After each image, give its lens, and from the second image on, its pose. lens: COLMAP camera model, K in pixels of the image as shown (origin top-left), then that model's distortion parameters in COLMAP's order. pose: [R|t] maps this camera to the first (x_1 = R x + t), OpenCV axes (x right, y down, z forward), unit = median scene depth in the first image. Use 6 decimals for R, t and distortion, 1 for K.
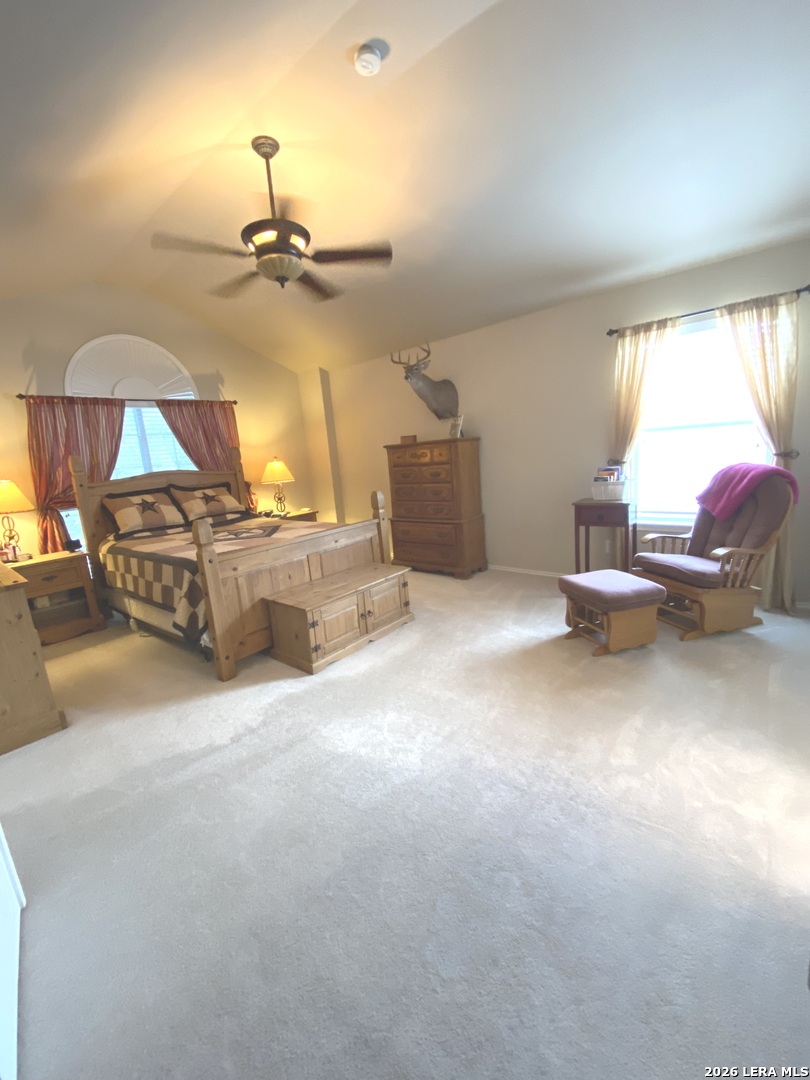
lens RADIAL K [[434.4, 0, 402.8], [0, 434.4, 530.9], [0, 0, 1]] dist [0.023010, -0.022512]
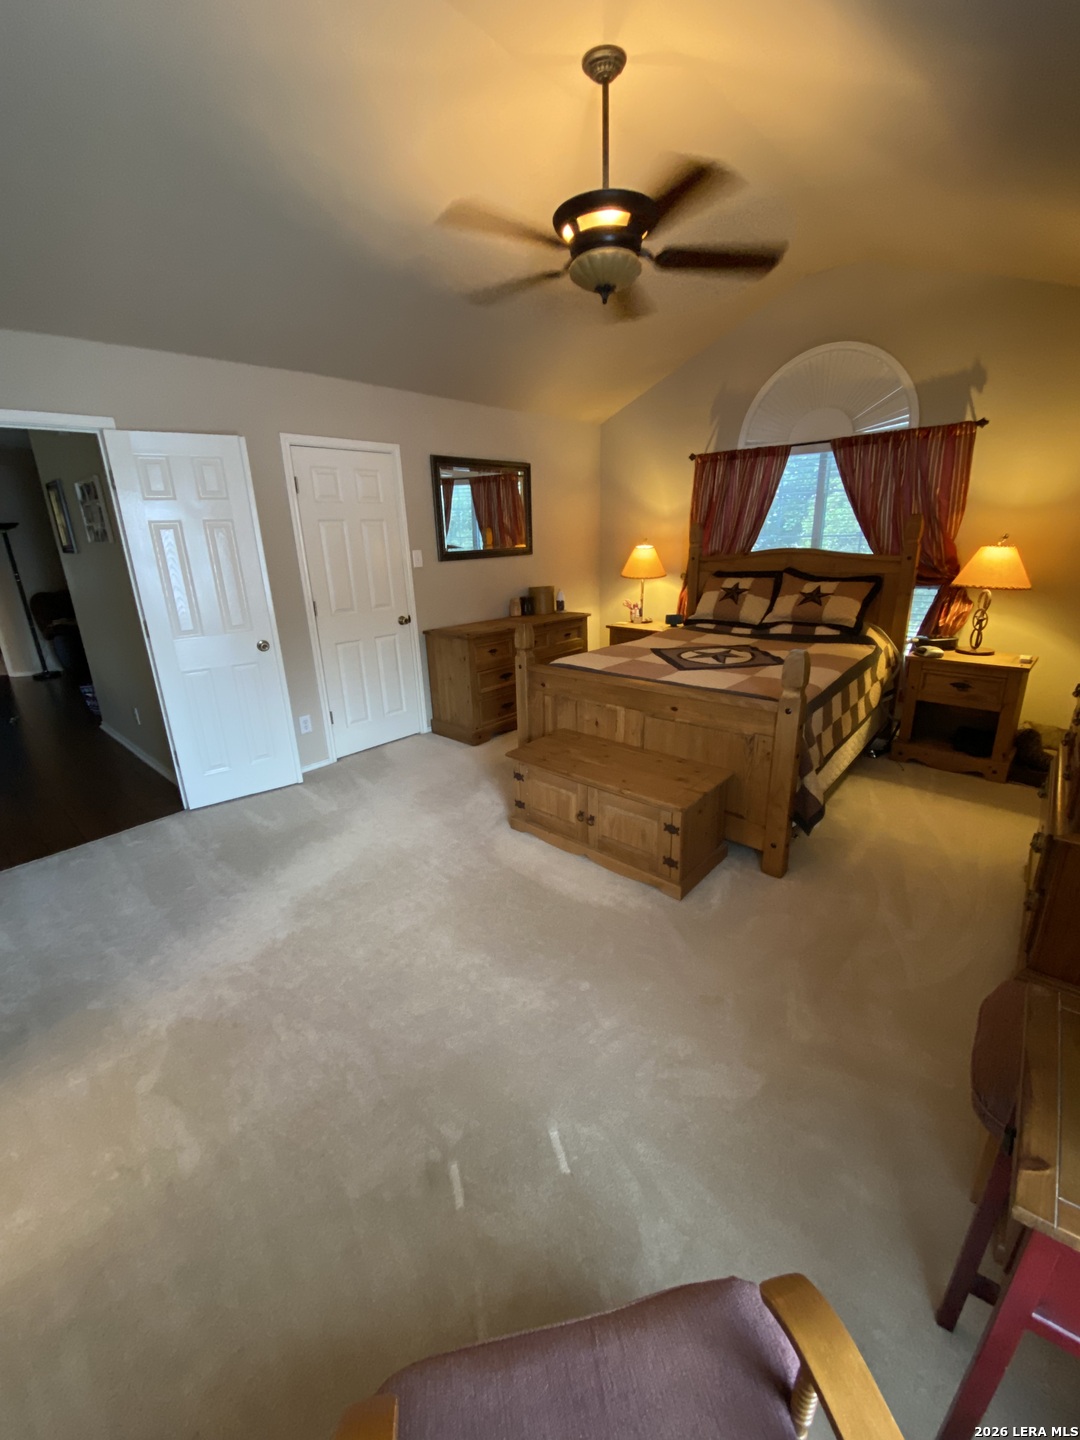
lens RADIAL K [[579.2, 0, 537.1], [0, 579.2, 707.9], [0, 0, 1]] dist [0.023010, -0.022512]
pose [[-0.005218, 0.366743, -0.930308, 0.496046], [-0.146676, 0.919978, 0.363494, -0.200304], [0.989171, 0.138350, 0.048991, 0.627805]]
